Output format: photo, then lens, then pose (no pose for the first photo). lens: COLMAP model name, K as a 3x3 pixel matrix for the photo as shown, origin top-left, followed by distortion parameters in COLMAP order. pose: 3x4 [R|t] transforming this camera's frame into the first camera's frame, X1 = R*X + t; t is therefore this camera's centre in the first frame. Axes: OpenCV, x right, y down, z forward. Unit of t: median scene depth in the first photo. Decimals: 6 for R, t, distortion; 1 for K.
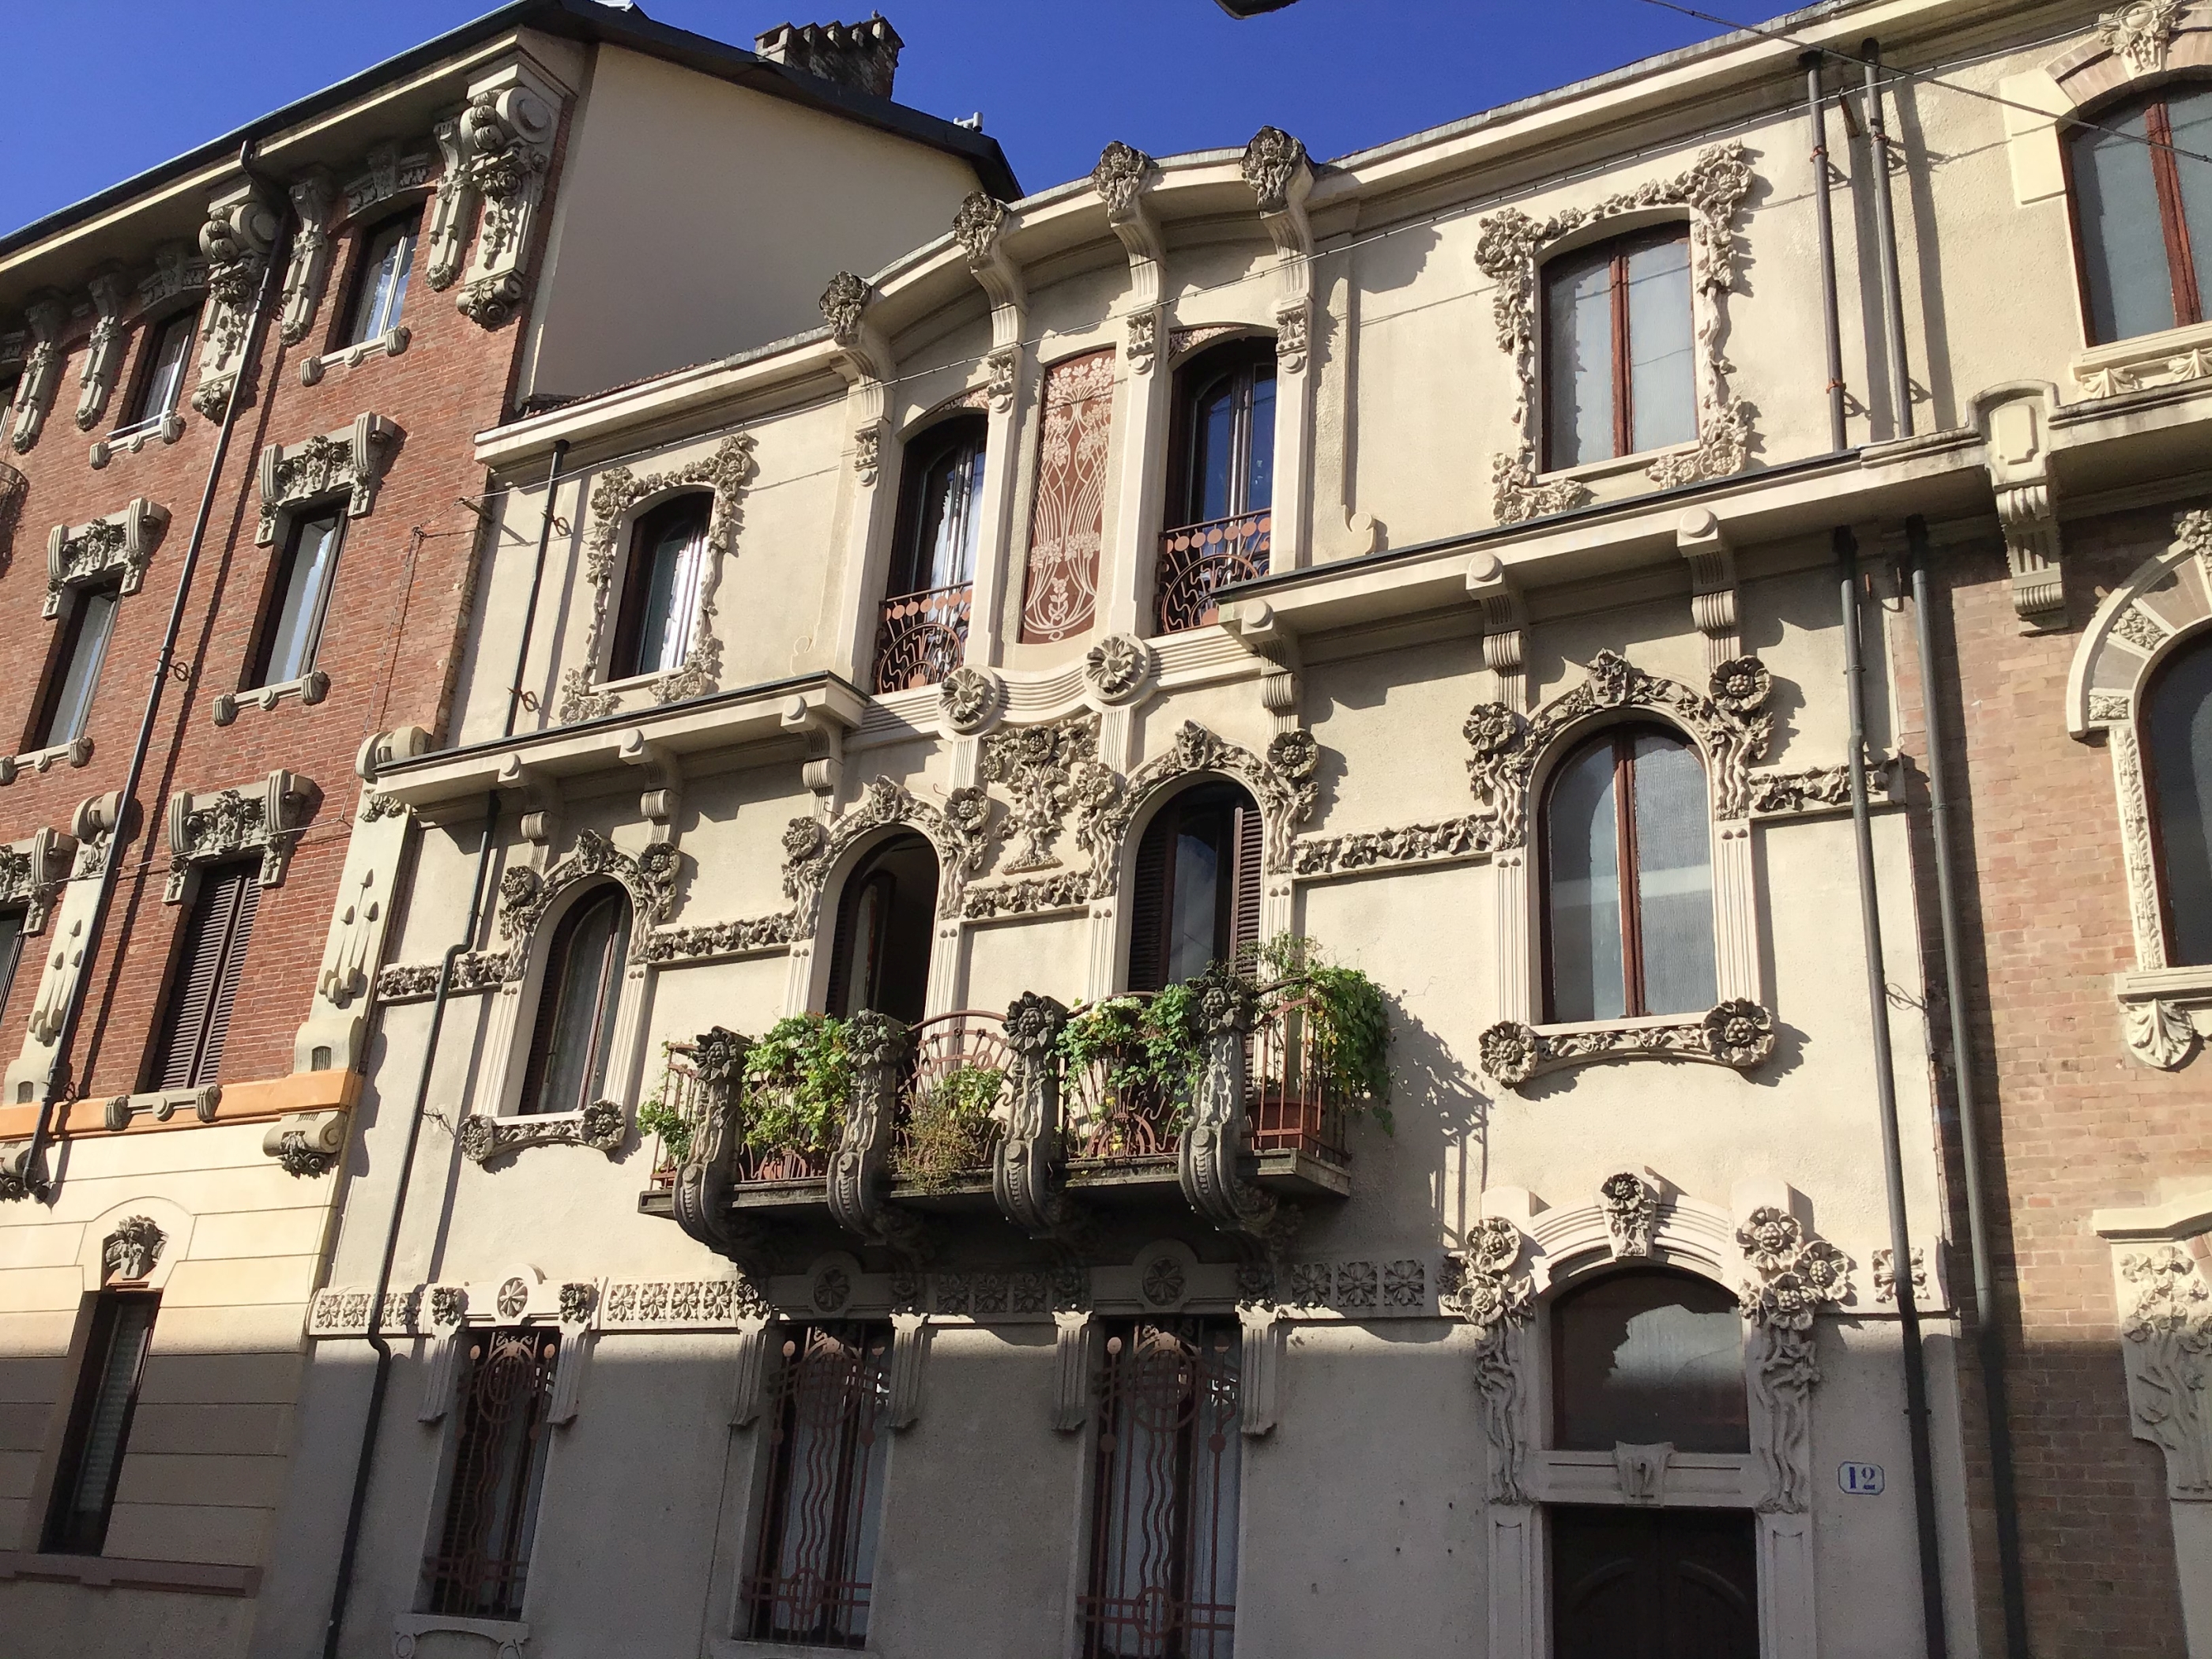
lens RADIAL K [[2054.7, 0, 1104.9], [0, 2054.7, 717.8], [0, 0, 1]] dist [0.171644, -0.378641]
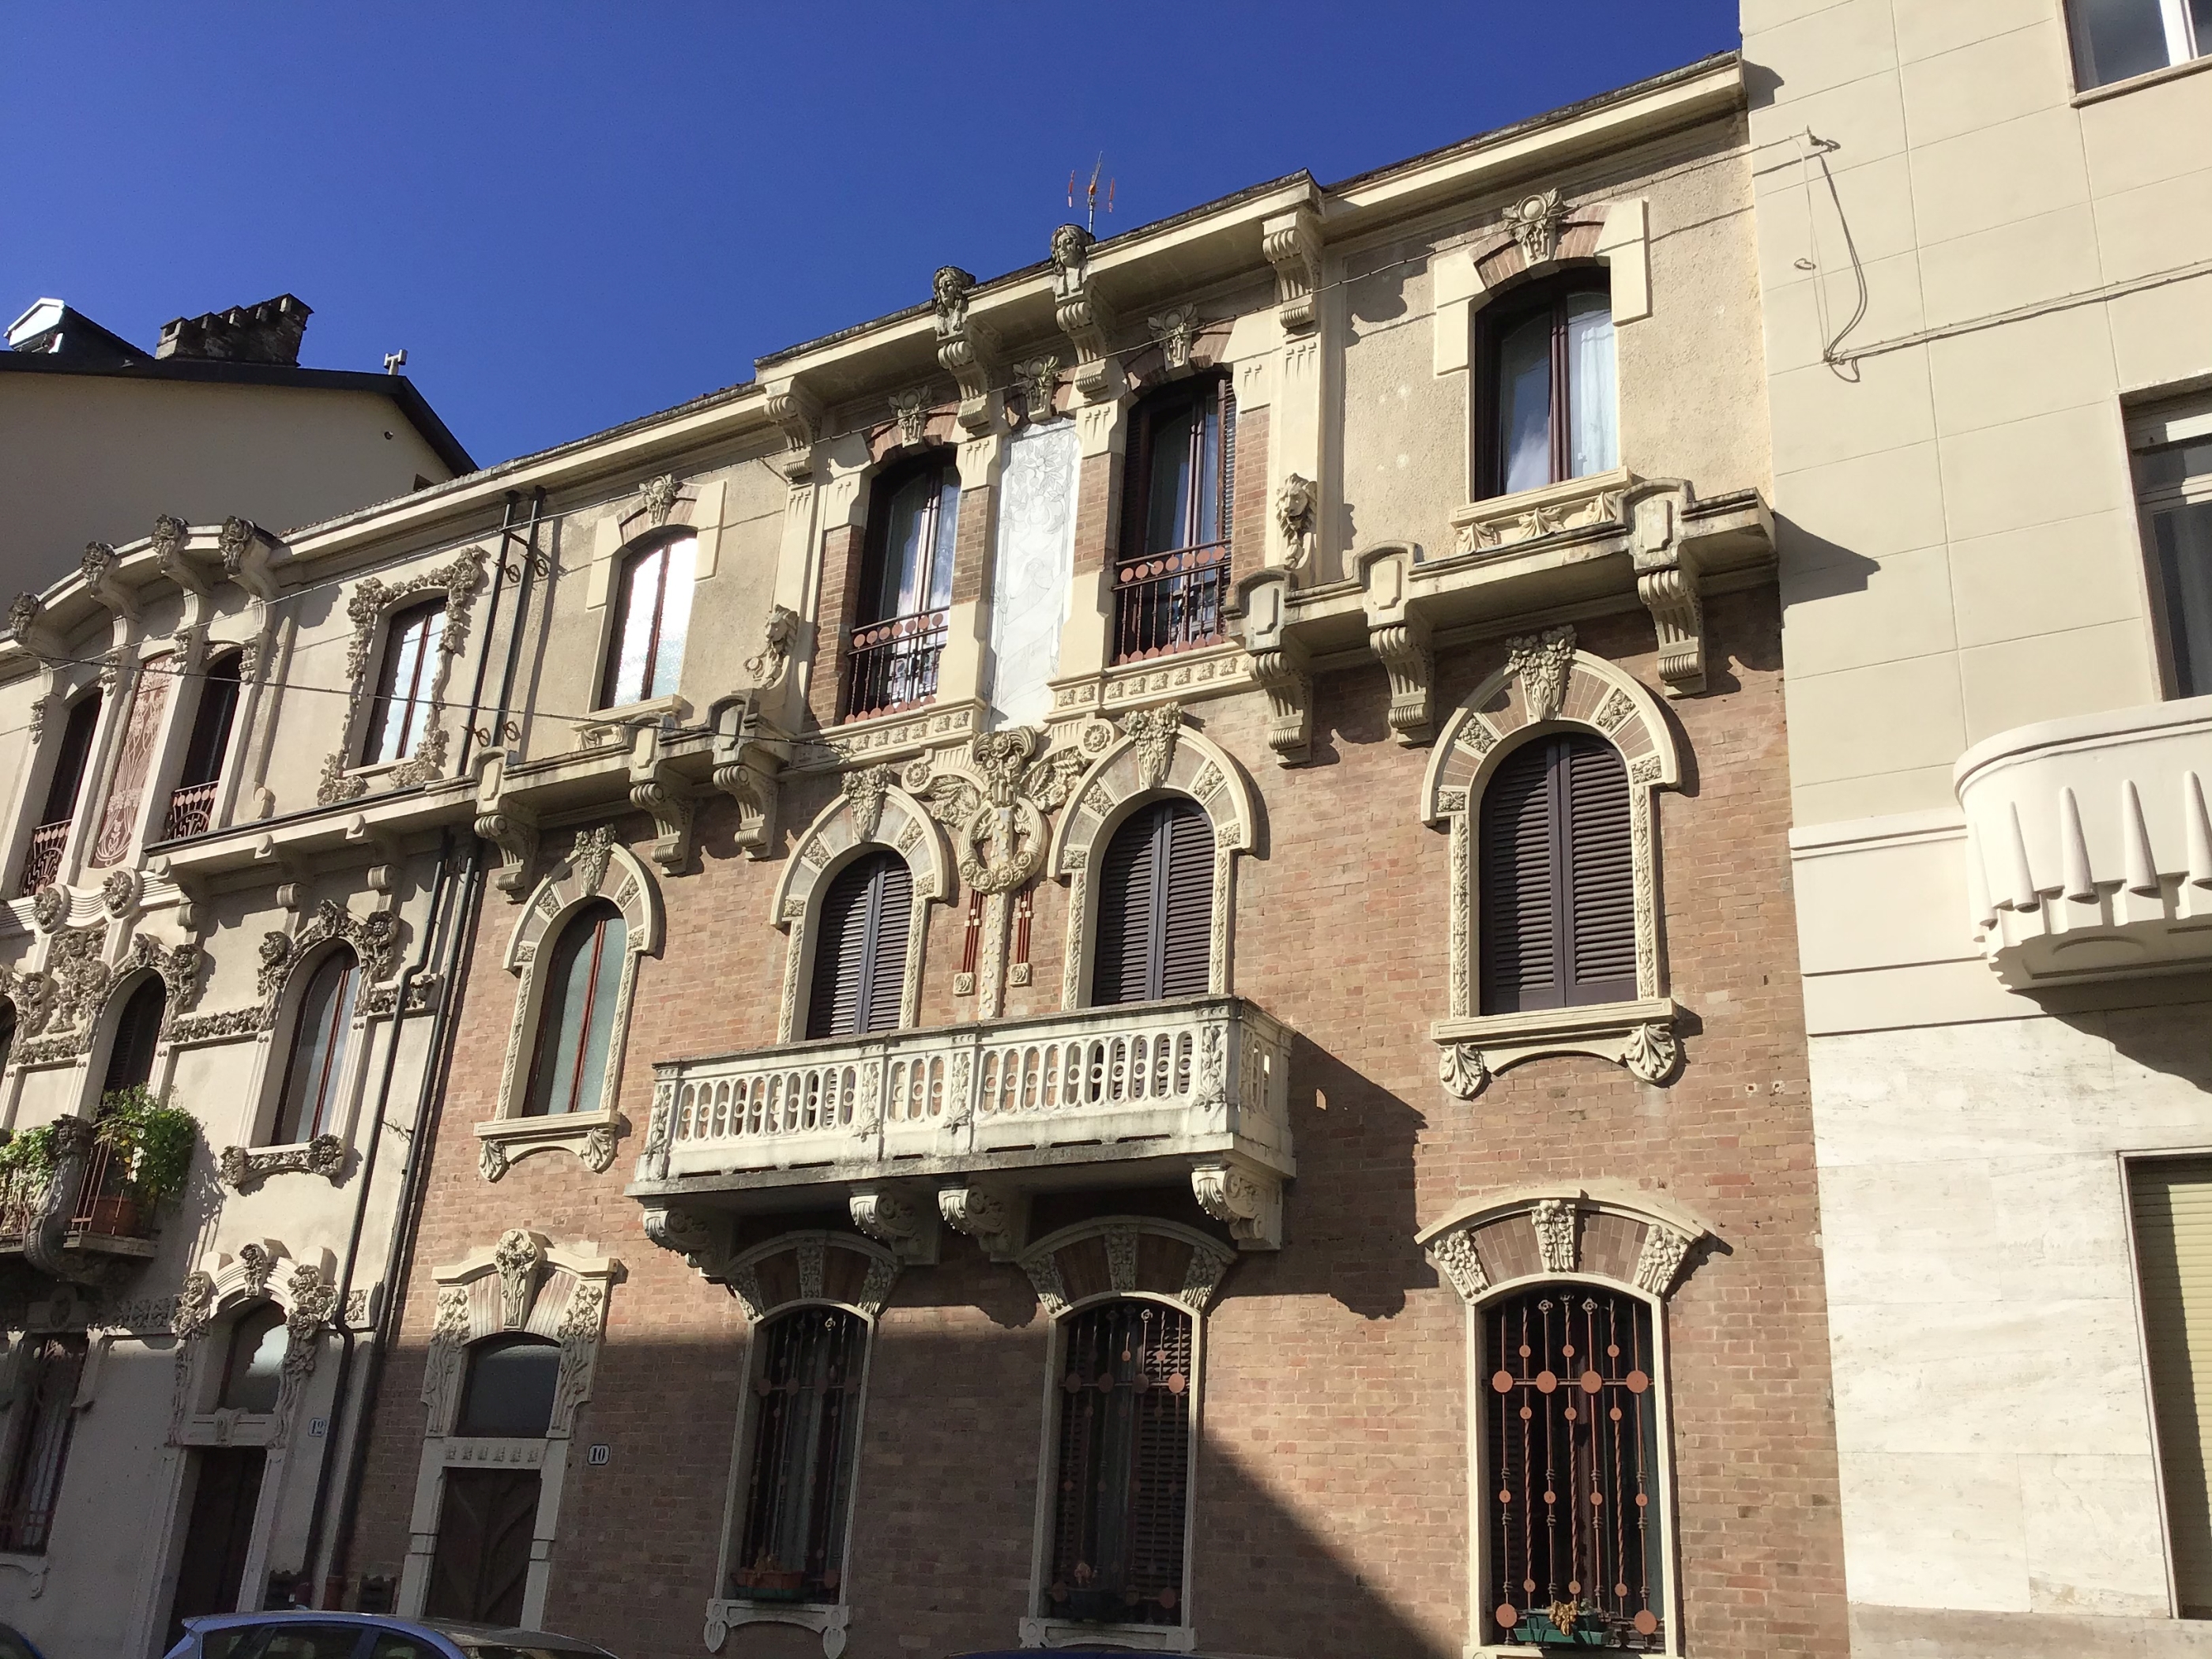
lens RADIAL K [[1971.5, 0, 1107.9], [0, 1971.5, 745.7], [0, 0, 1]] dist [-0.011502, -0.016419]
pose [[0.999784, -0.015853, 0.013473, 0.653735], [0.015772, 0.999857, 0.006116, -0.118864], [-0.013568, -0.005902, 0.999891, -0.375179]]
